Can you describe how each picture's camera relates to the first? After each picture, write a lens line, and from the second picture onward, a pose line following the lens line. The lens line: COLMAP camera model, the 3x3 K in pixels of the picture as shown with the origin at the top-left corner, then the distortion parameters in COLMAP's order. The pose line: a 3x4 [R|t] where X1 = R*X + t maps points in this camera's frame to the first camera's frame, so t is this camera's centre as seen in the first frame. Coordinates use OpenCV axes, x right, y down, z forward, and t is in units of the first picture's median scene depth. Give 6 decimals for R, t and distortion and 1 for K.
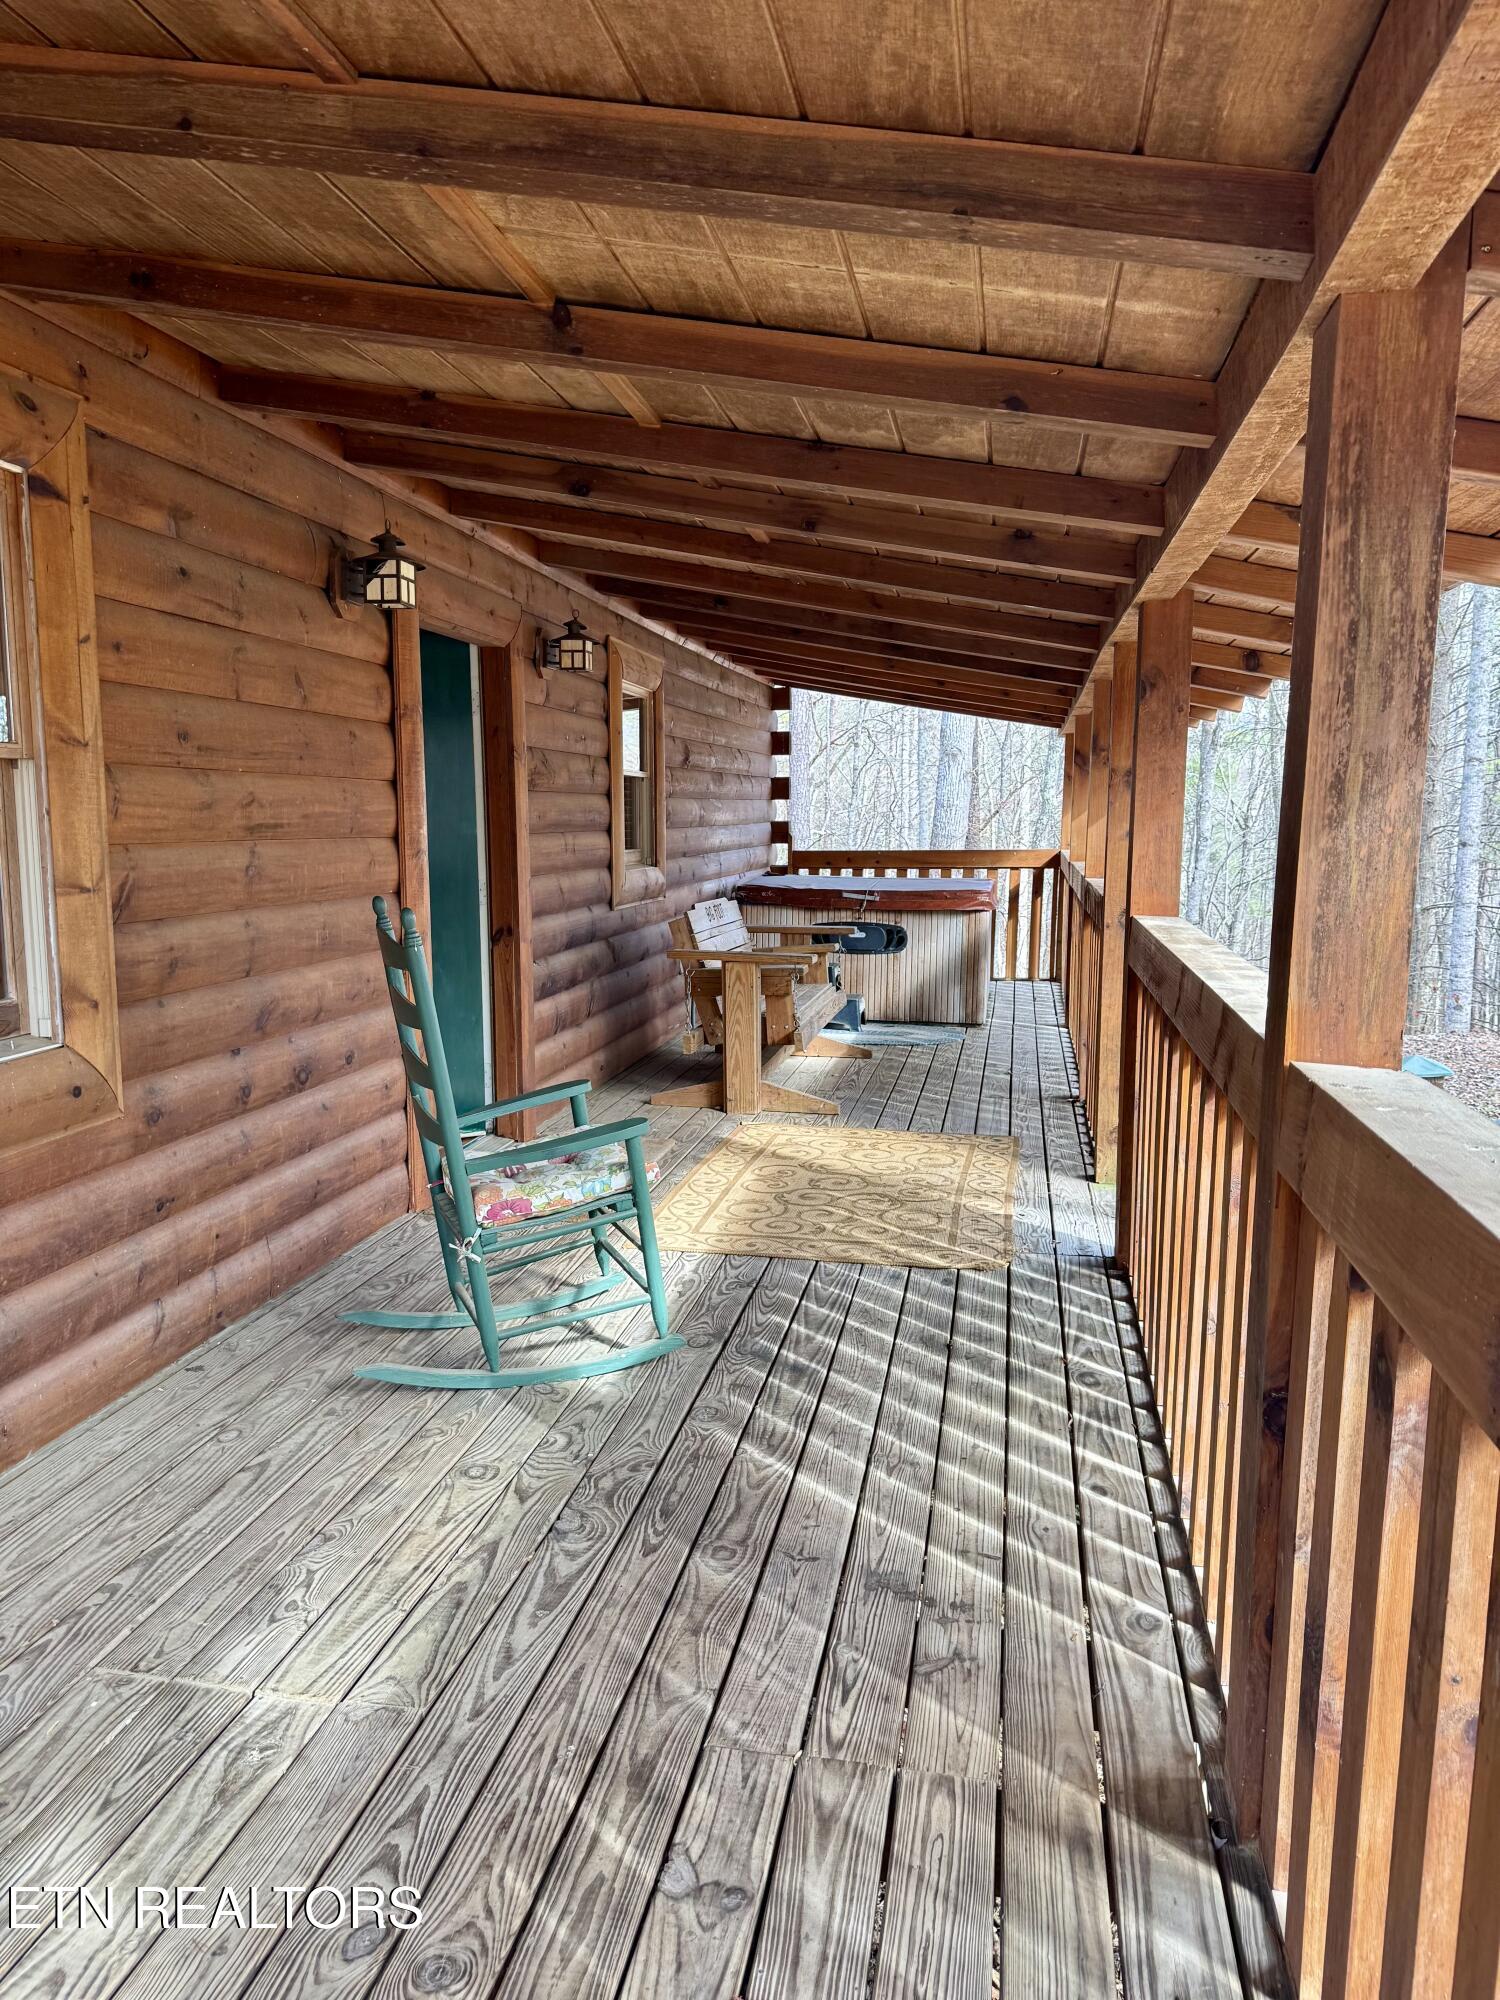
lens RADIAL K [[1409.5, 0, 745.4], [0, 1409.5, 1013.1], [0, 0, 1]] dist [0.044523, -0.054333]
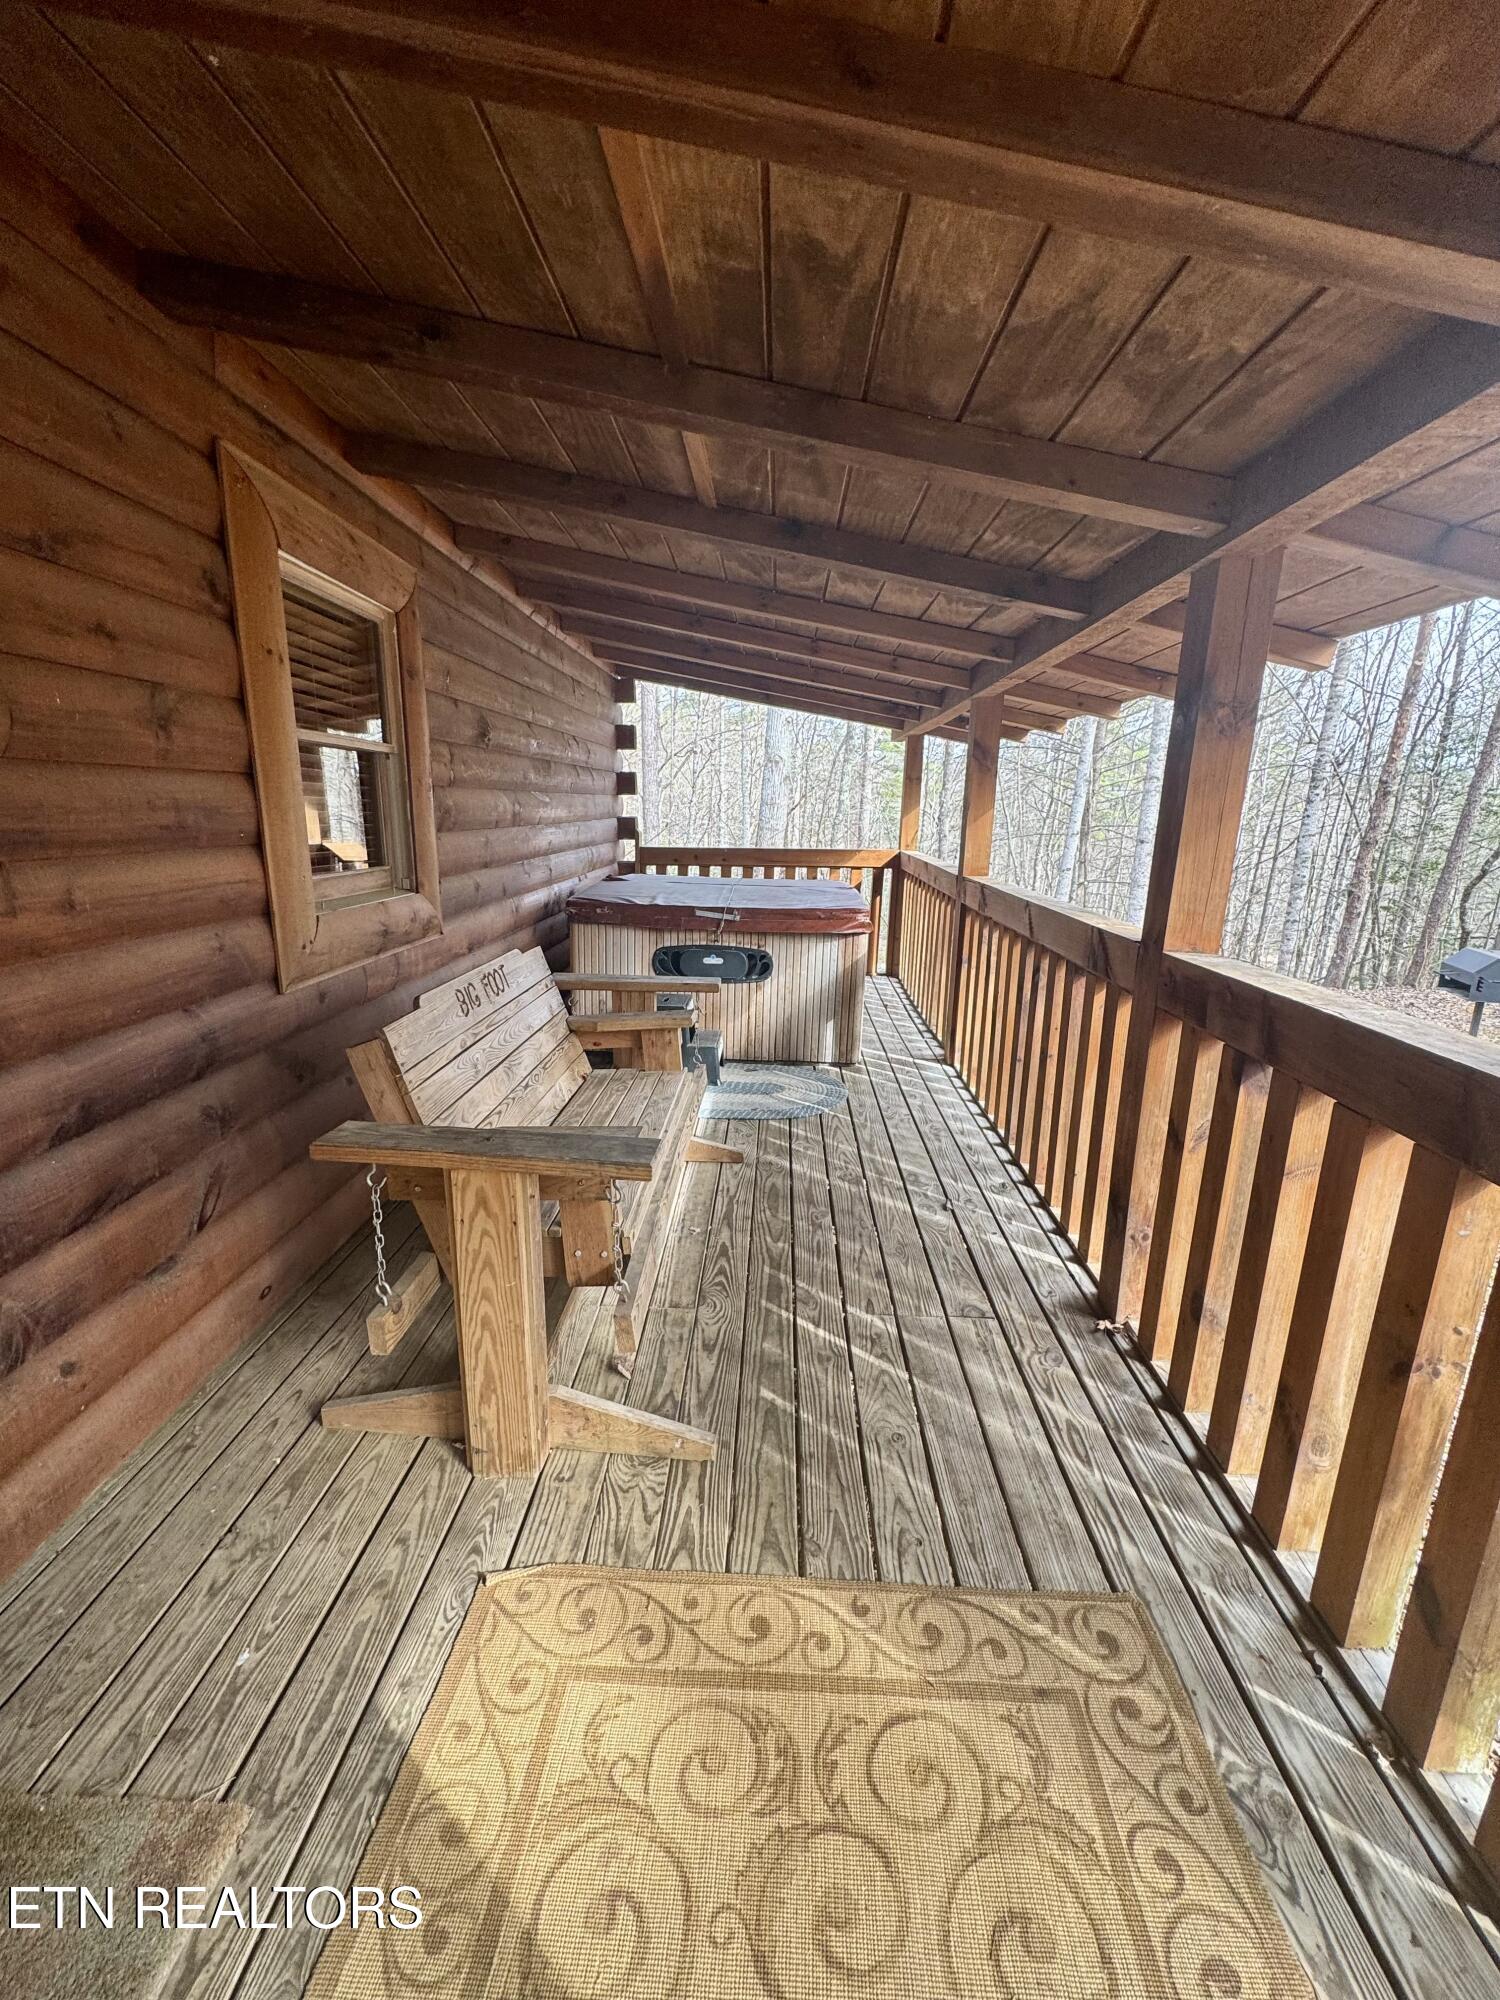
lens RADIAL K [[801.7, 0, 769.4], [0, 801.7, 985.2], [0, 0, 1]] dist [-0.004857, 0.000814]
pose [[0.984228, -0.016899, 0.176098, 0.028157], [0.002849, 0.996812, 0.079732, -0.078654], [-0.176884, -0.077972, 0.981138, 0.525840]]
